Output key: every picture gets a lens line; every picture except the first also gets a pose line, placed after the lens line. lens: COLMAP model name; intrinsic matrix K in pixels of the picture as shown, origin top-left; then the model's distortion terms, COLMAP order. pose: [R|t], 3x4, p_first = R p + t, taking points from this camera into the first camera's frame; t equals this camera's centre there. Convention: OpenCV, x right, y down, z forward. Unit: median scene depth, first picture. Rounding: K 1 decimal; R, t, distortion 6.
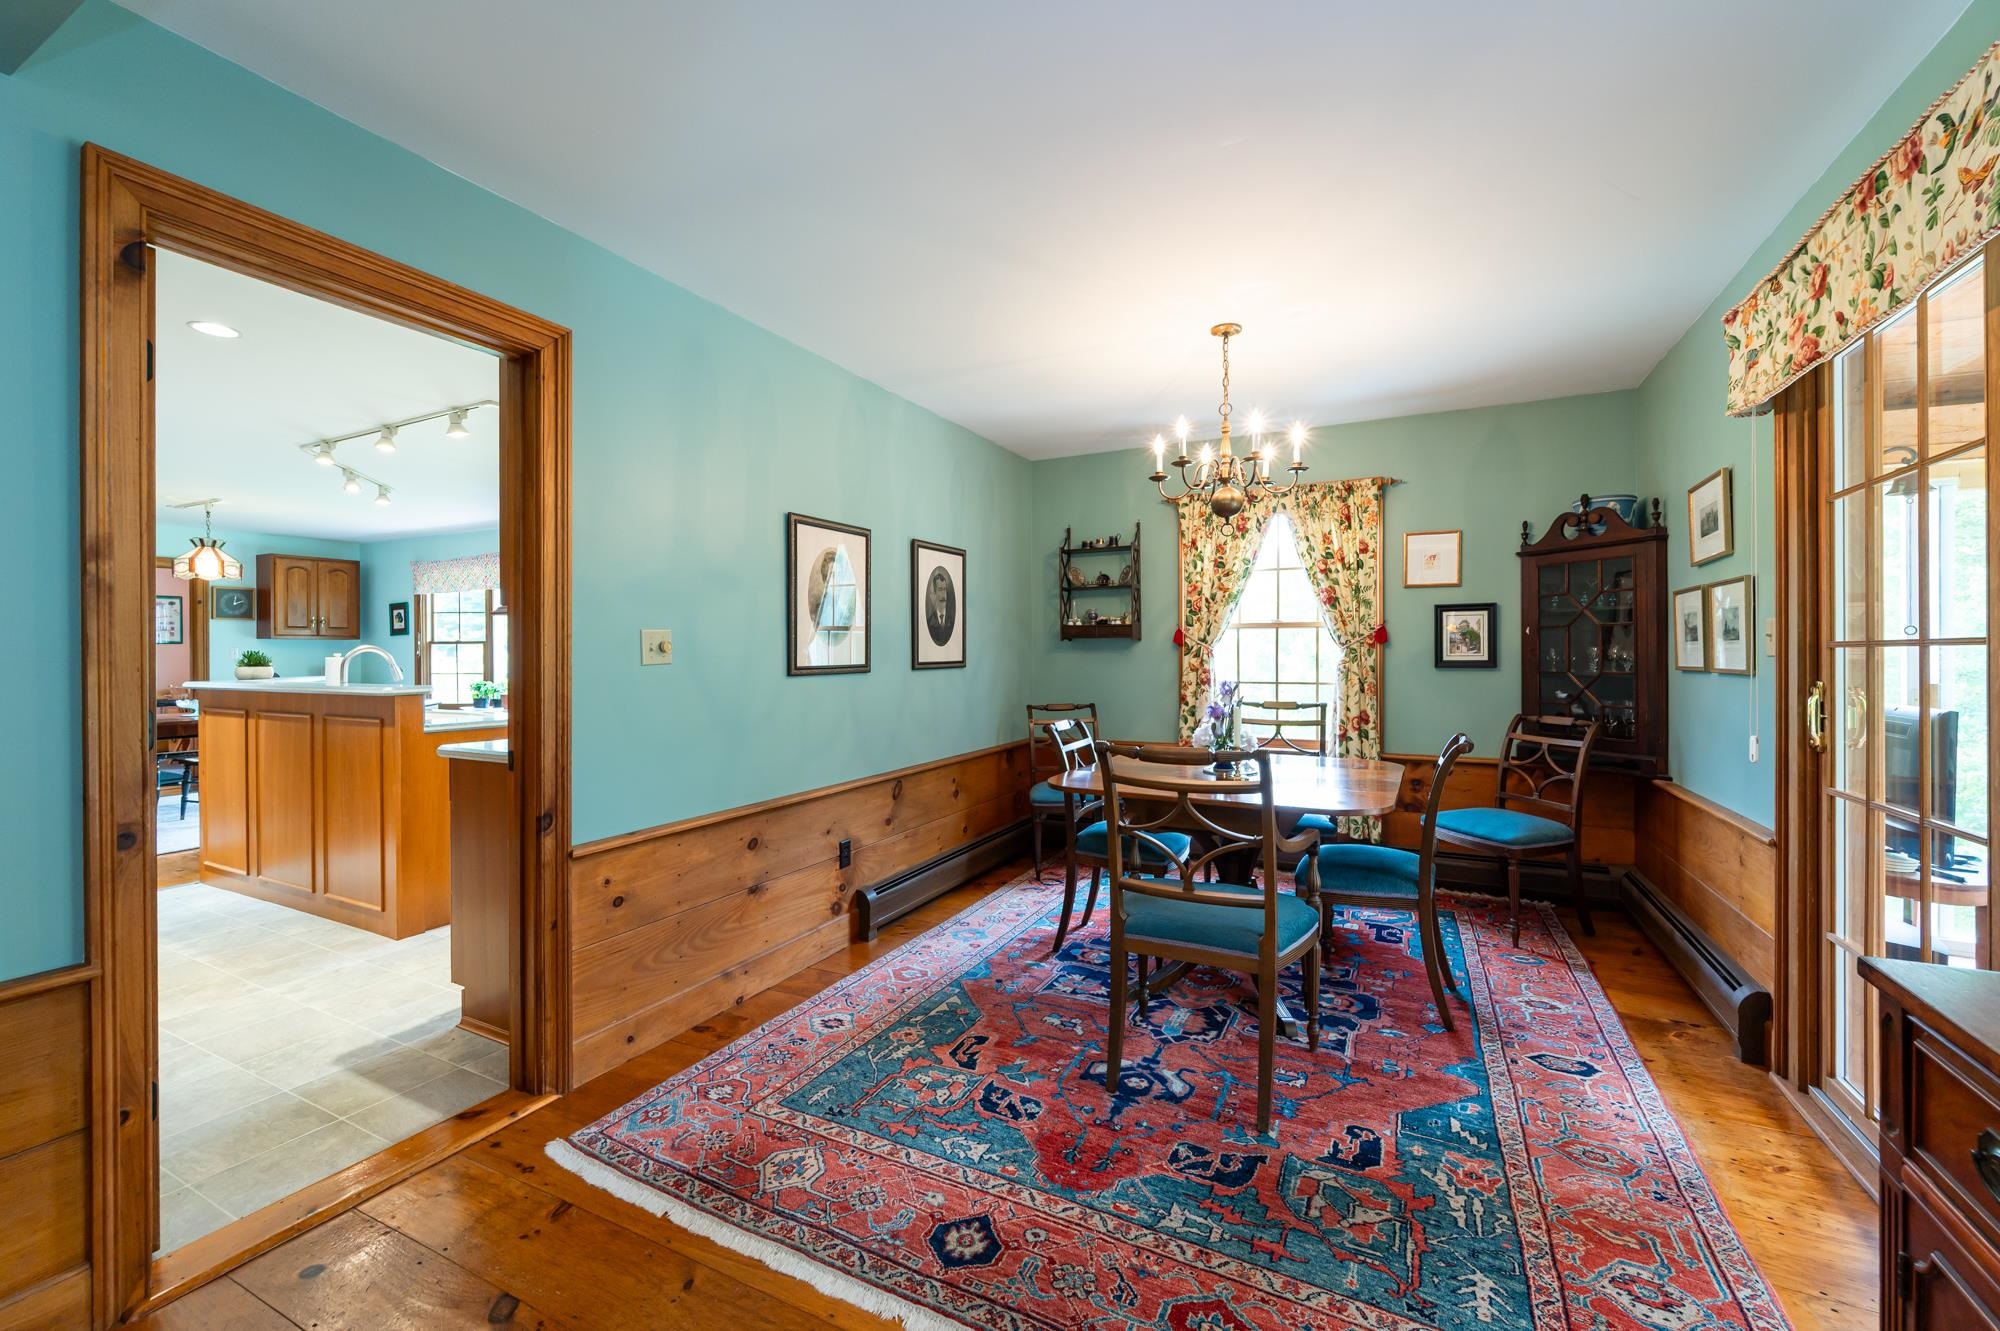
lens RADIAL K [[819.5, 0, 994.8], [0, 819.5, 663.6], [0, 0, 1]] dist [0.001484, -0.000106]
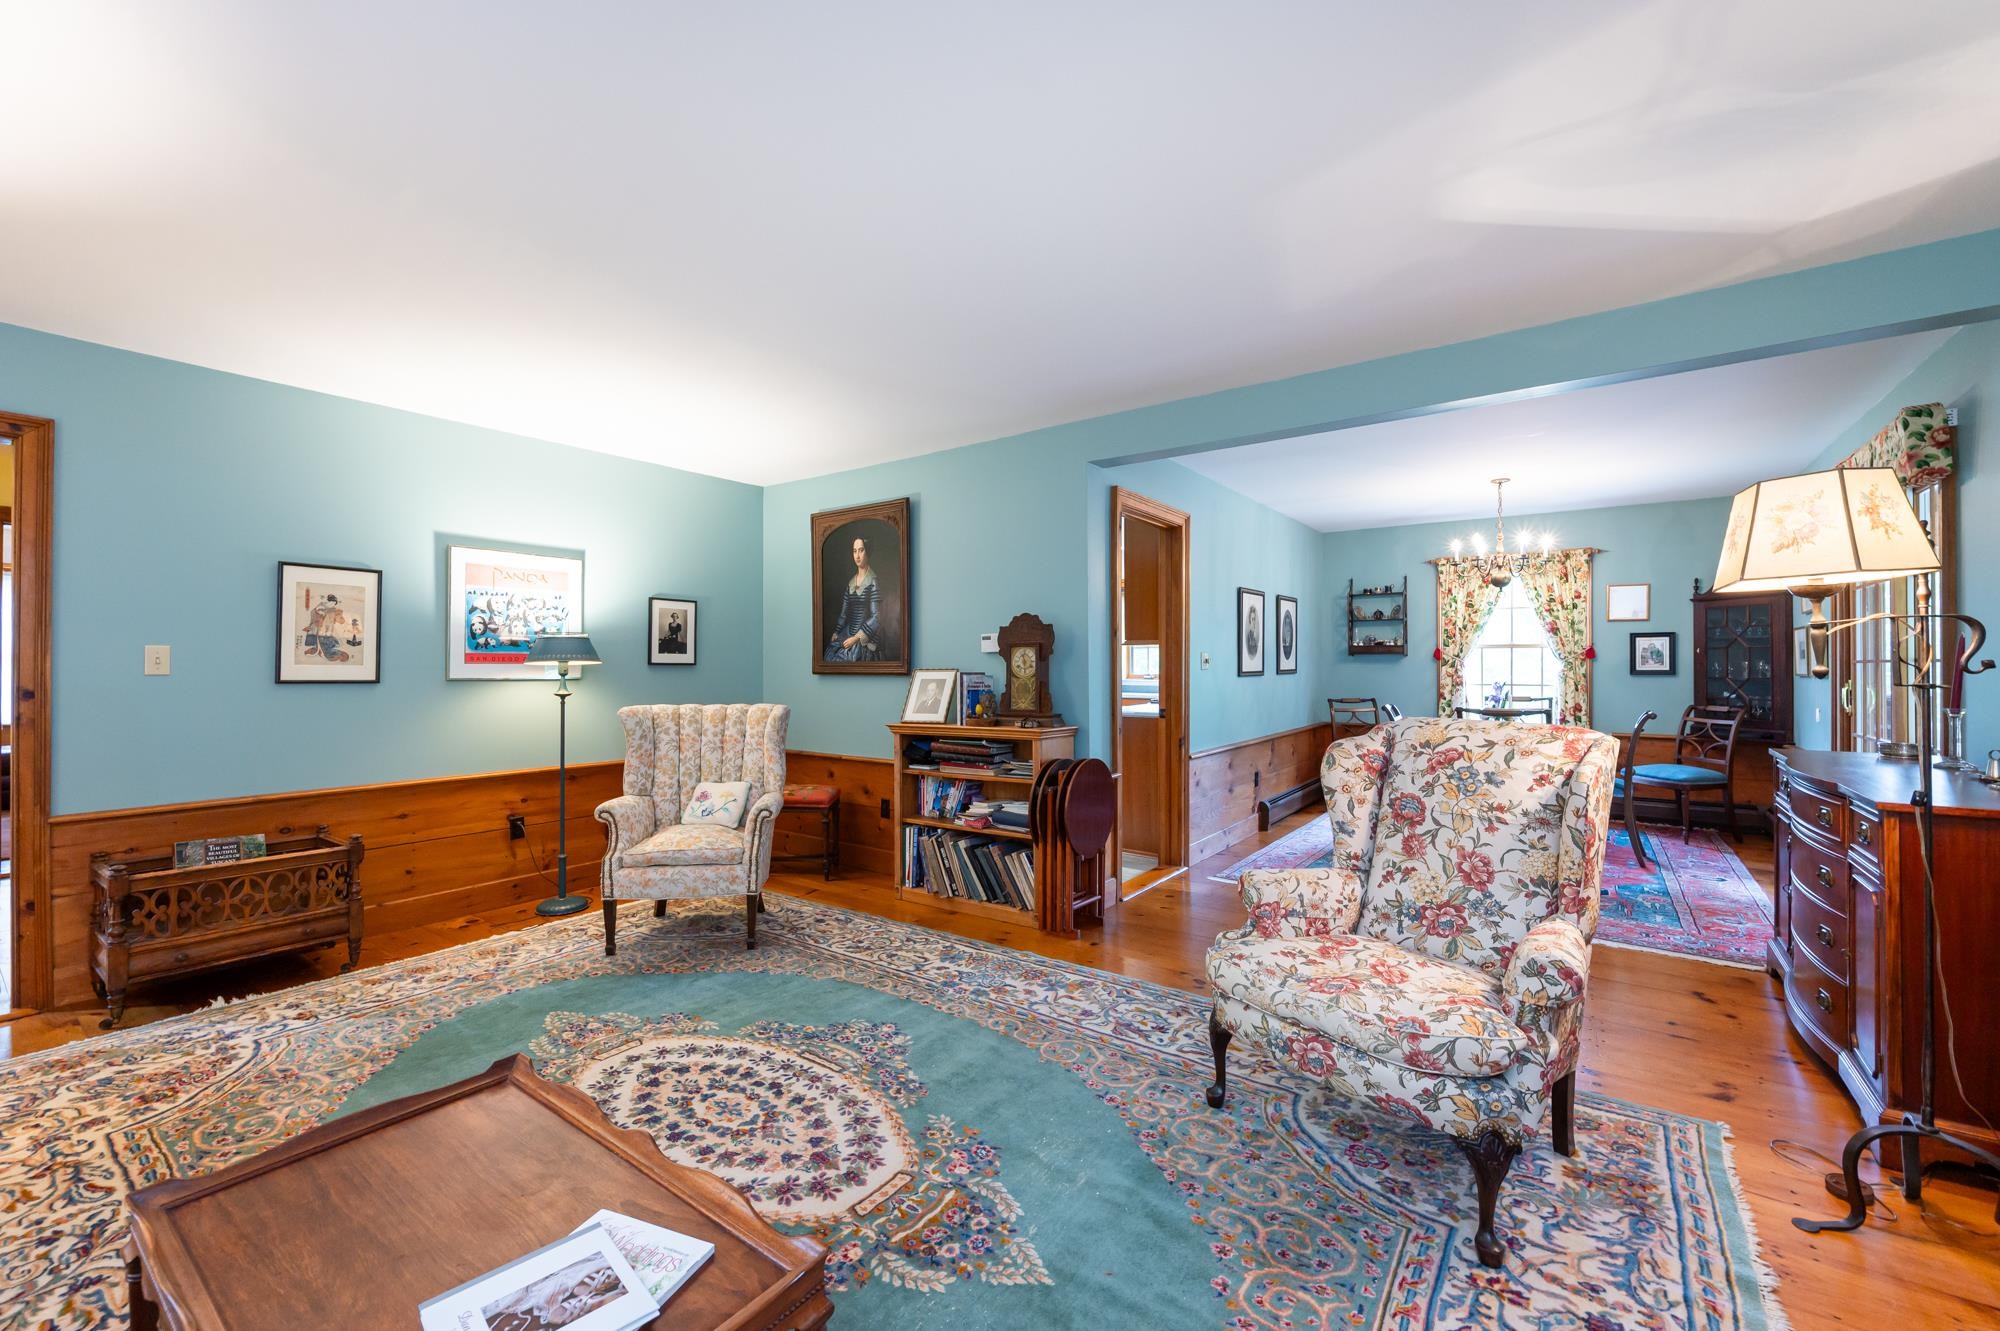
lens RADIAL K [[819.5, 0, 998.9], [0, 819.5, 666.9], [0, 0, 1]] dist [0.001484, -0.000106]
pose [[0.988016, 0.003067, -0.154321, -0.368463], [-0.004277, 0.999963, -0.007510, 0.006580], [0.154292, 0.008080, 0.987992, -0.653495]]
